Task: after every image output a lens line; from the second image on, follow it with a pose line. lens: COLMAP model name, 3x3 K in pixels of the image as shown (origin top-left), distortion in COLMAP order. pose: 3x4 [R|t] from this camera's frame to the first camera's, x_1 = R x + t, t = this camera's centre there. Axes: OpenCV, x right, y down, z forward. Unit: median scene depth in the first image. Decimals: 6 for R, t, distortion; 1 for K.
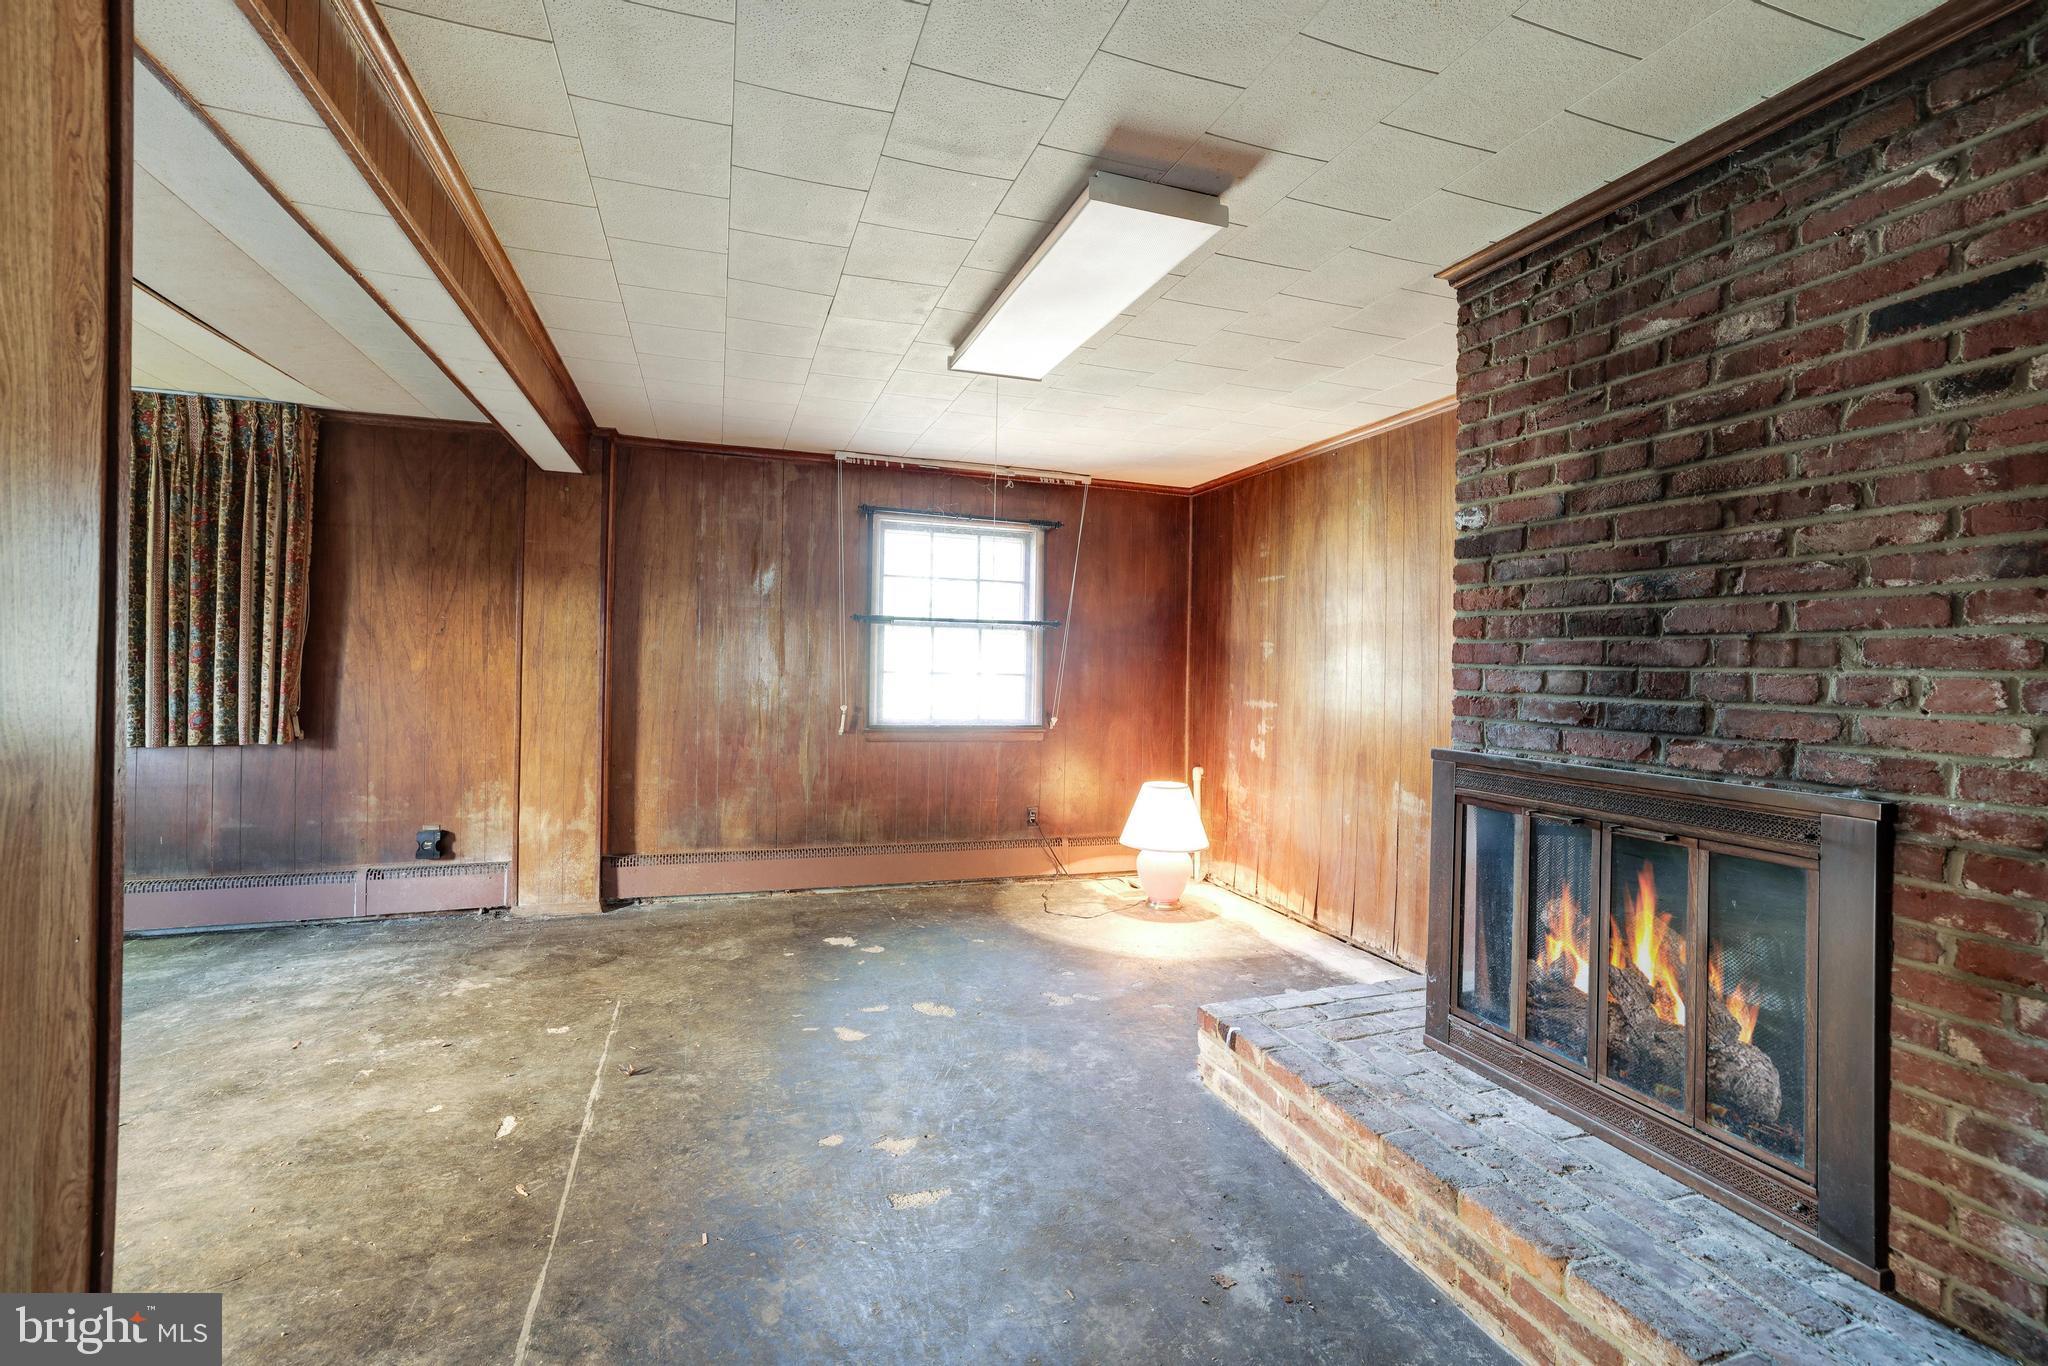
lens RADIAL K [[881.9, 0, 1009.6], [0, 881.9, 663.6], [0, 0, 1]] dist [-0.032454, 0.018956]
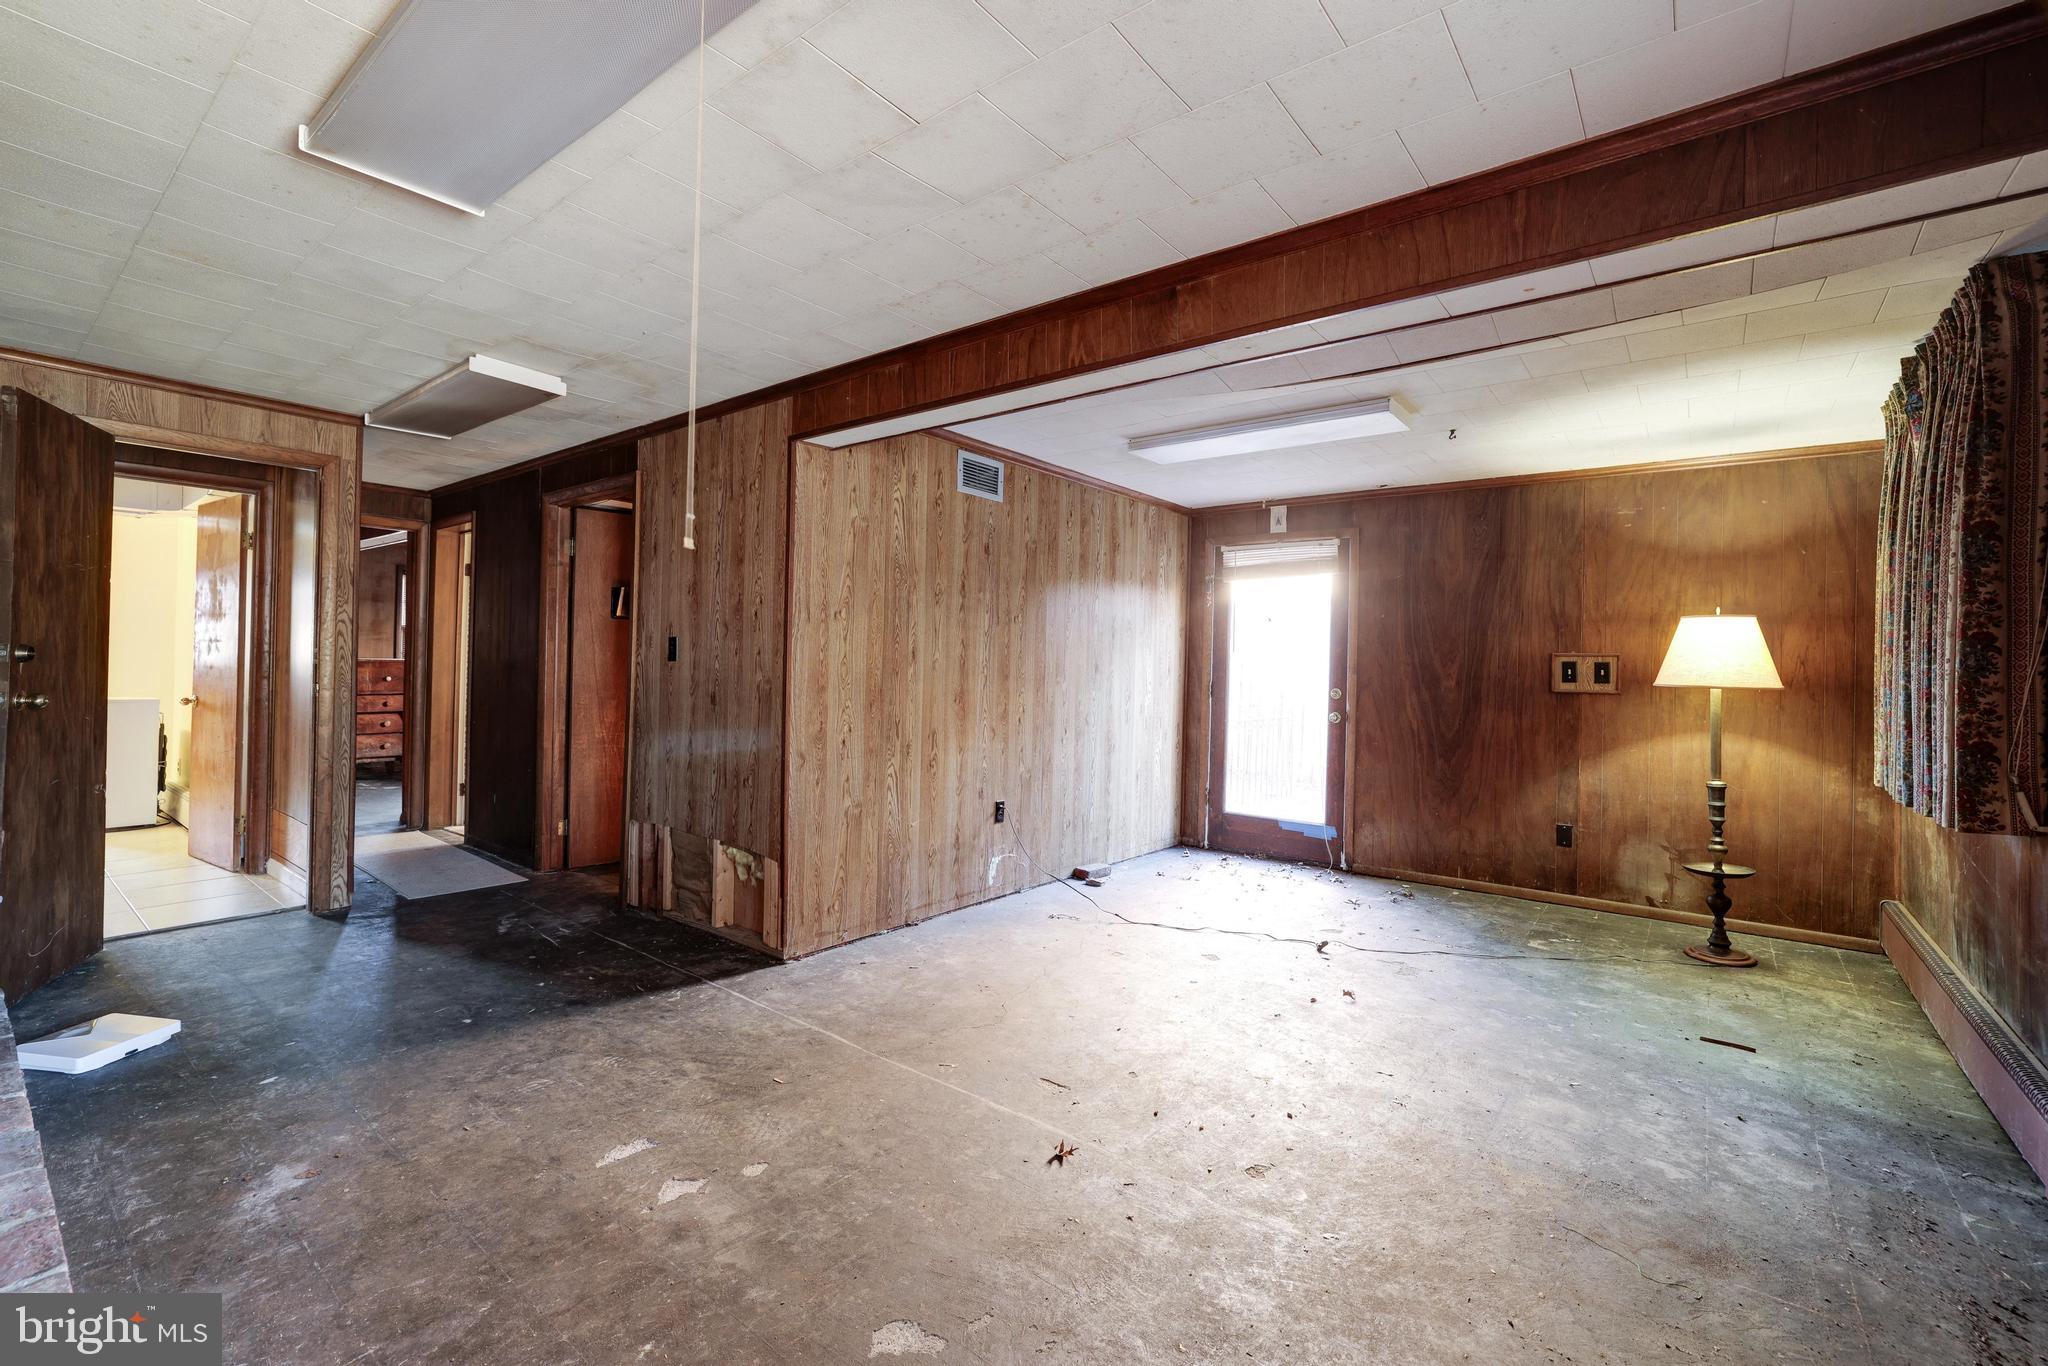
lens RADIAL K [[881.9, 0, 1009.6], [0, 881.9, 663.6], [0, 0, 1]] dist [-0.032454, 0.018956]
pose [[-0.841489, -0.037435, -0.538976, 0.084062], [-0.035962, 0.999265, -0.013257, 0.013282], [0.539076, 0.008227, -0.842217, 1.843081]]
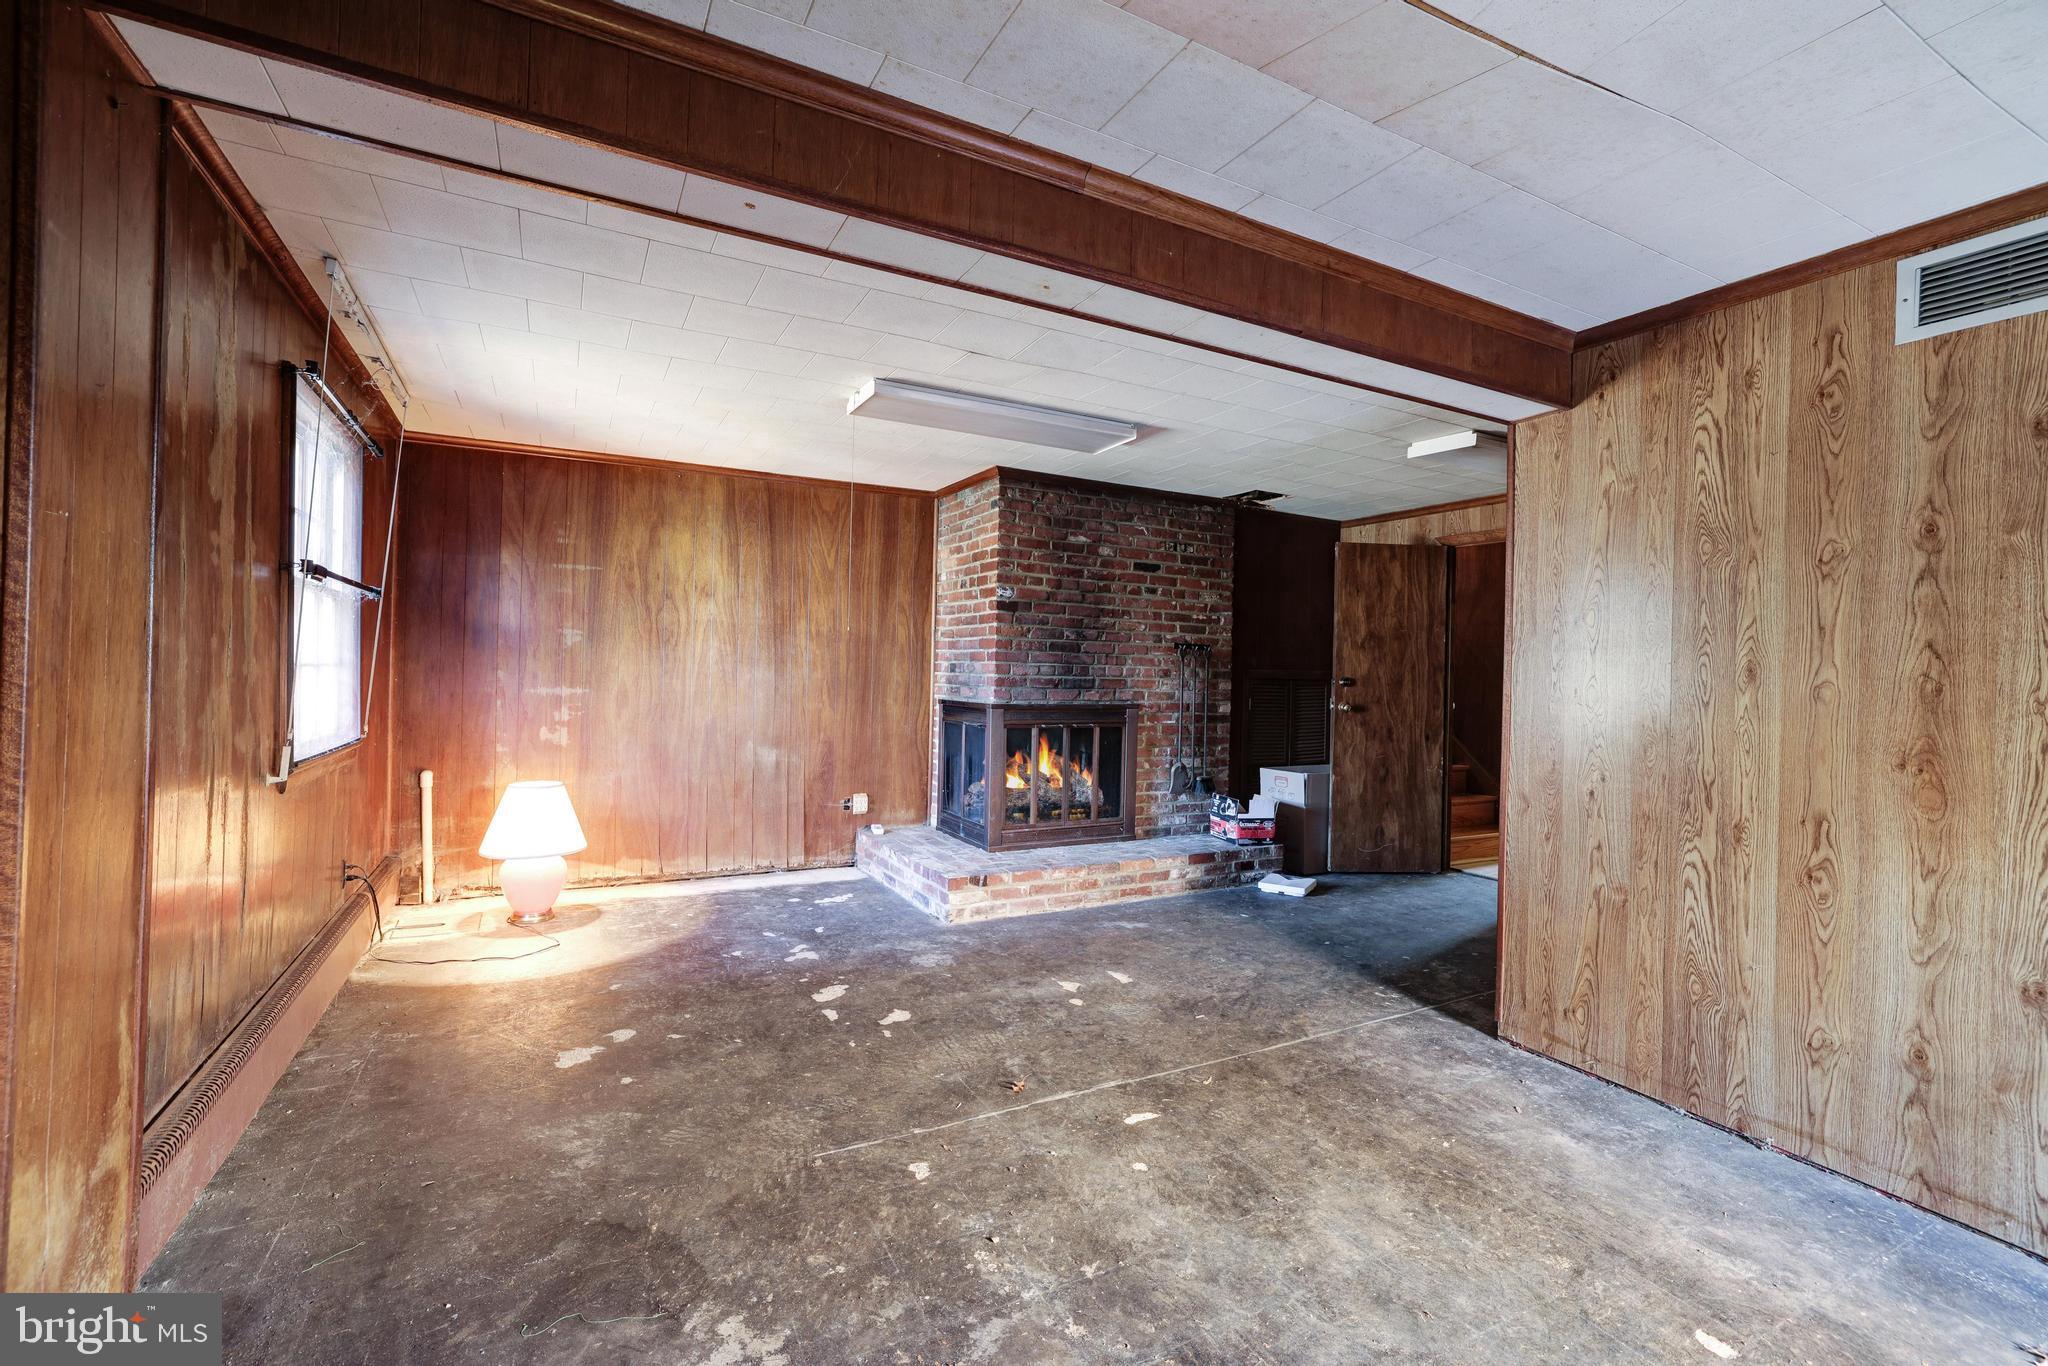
lens RADIAL K [[881.9, 0, 1009.6], [0, 881.9, 663.6], [0, 0, 1]] dist [-0.032454, 0.018956]
pose [[-0.150545, -0.016519, 0.988465, -1.534564], [-0.026409, 0.999571, 0.012683, -0.021733], [-0.988250, -0.024195, -0.150917, 1.286052]]
